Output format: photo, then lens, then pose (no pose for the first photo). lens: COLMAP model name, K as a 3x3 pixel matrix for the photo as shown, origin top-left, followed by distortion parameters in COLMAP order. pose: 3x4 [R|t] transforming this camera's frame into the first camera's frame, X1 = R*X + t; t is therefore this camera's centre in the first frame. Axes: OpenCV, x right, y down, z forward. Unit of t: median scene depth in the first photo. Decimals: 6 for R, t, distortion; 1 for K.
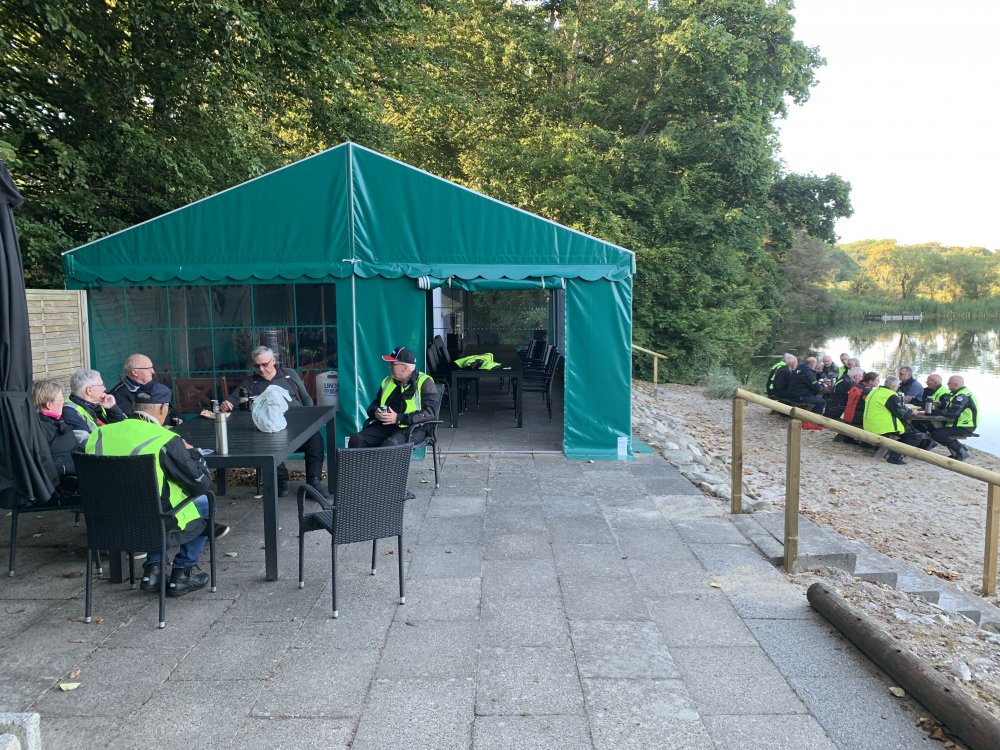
lens RADIAL K [[786.5, 0, 504.3], [0, 786.5, 374.7], [0, 0, 1]] dist [0.051601, -0.067593]
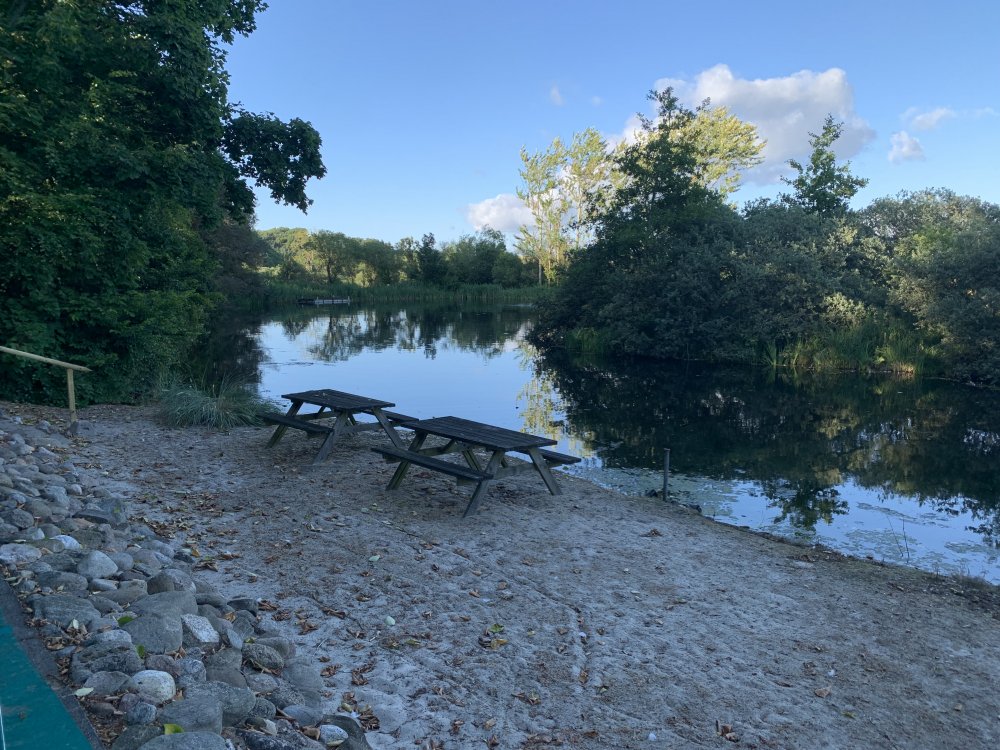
lens RADIAL K [[786.5, 0, 499.3], [0, 786.5, 373.5], [0, 0, 1]] dist [0.051601, -0.067593]
pose [[0.770836, -0.074035, 0.632717, 0.049718], [0.063368, 0.997209, 0.039483, -0.018894], [-0.633874, 0.009659, 0.773376, 0.261098]]
